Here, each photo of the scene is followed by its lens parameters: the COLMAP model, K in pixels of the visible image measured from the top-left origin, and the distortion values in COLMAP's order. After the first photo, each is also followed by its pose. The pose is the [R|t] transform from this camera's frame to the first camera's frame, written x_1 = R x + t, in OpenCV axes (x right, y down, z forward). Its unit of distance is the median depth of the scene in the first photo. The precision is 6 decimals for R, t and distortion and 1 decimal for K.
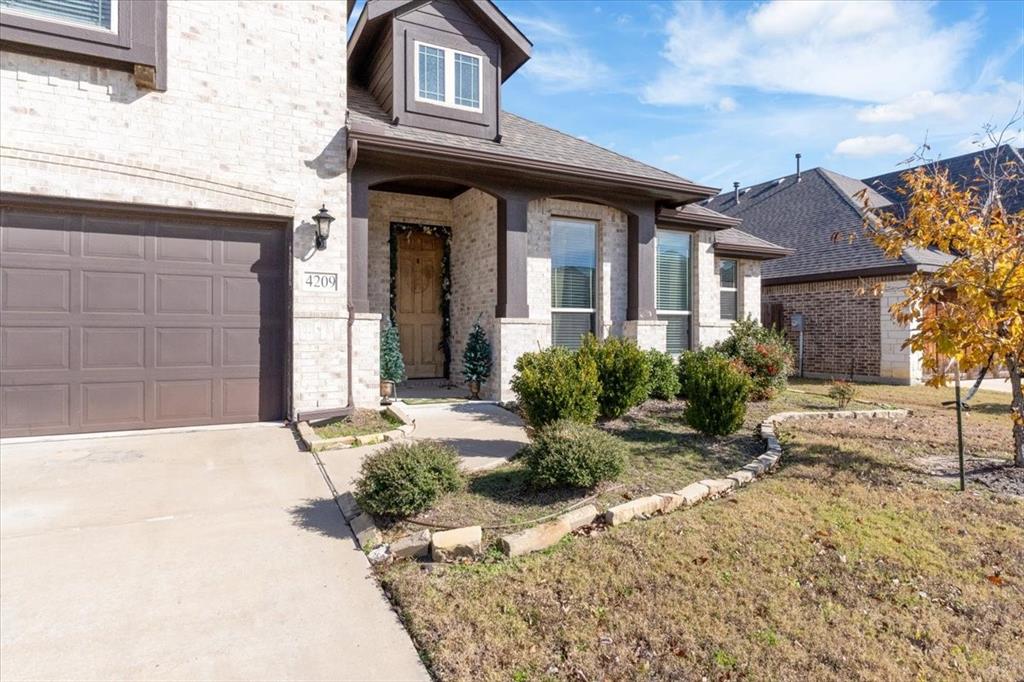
lens RADIAL K [[494.8, 0, 517.1], [0, 494.8, 332.7], [0, 0, 1]] dist [0.000952, 0.000274]
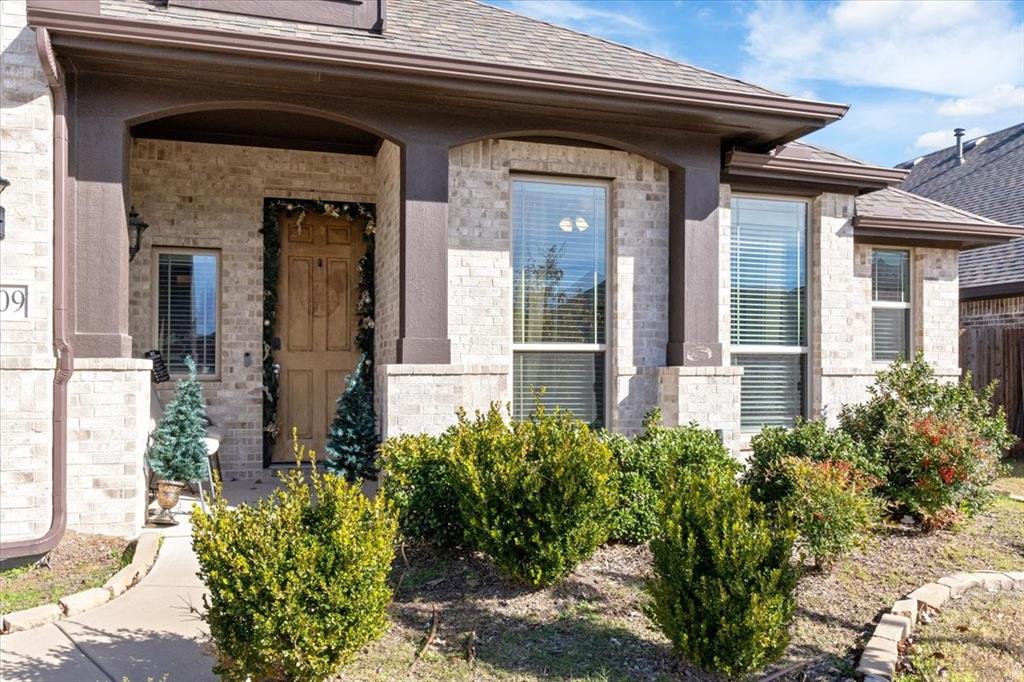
lens RADIAL K [[711.6, 0, 512.1], [0, 711.6, 367.9], [0, 0, 1]] dist [-0.002699, -0.002387]
pose [[0.987212, 0.001983, -0.159400, 0.179842], [-0.002515, 0.999992, -0.003134, -0.019755], [0.159393, 0.003495, 0.987209, 0.219426]]
